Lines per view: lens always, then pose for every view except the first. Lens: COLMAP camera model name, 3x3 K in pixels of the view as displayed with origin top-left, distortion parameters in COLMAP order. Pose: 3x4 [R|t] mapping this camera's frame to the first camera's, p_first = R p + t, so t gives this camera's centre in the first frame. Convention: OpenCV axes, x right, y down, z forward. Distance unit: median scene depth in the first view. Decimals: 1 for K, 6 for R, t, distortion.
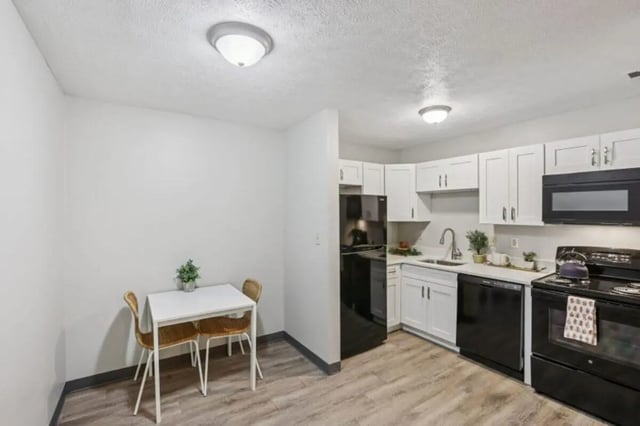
lens RADIAL K [[291.9, 0, 320.0], [0, 291.9, 213.0], [0, 0, 1]] dist [-0.060922, 0.021728]
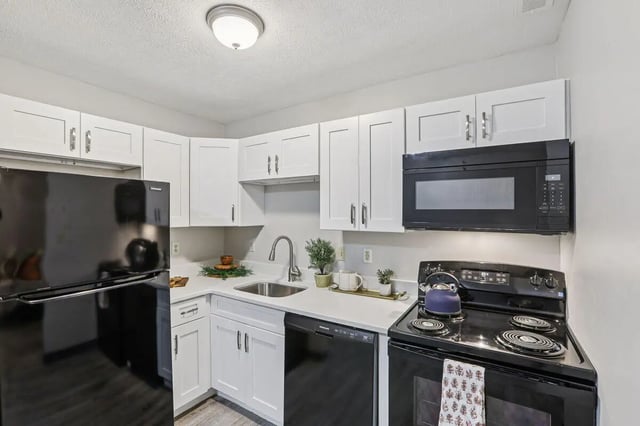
lens RADIAL K [[291.9, 0, 320.0], [0, 291.9, 213.0], [0, 0, 1]] dist [-0.060922, 0.021728]
pose [[0.916420, 0.005530, 0.400179, 0.301977], [-0.002152, 0.999958, -0.008892, 0.005378], [-0.400211, 0.007287, 0.916394, 0.407381]]
